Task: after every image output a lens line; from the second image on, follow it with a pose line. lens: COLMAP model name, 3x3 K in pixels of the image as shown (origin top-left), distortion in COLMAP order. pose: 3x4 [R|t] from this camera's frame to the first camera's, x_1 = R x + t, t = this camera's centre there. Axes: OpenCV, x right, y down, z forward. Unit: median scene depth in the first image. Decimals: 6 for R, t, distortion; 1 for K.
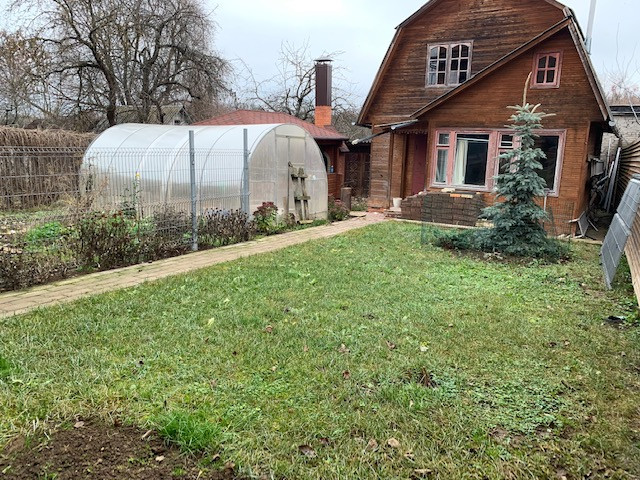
lens RADIAL K [[484.6, 0, 316.6], [0, 484.6, 241.8], [0, 0, 1]] dist [0.043039, -0.042188]
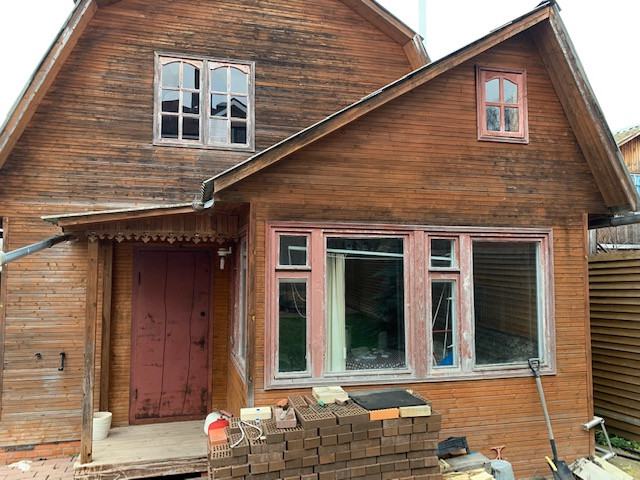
lens RADIAL K [[484.6, 0, 318.6], [0, 484.6, 237.7], [0, 0, 1]] dist [0.043039, -0.042188]
pose [[0.688891, 0.023411, 0.724487, 0.009587], [0.170262, 0.966289, -0.193121, -0.135673], [-0.704585, 0.256392, 0.661682, 0.681817]]
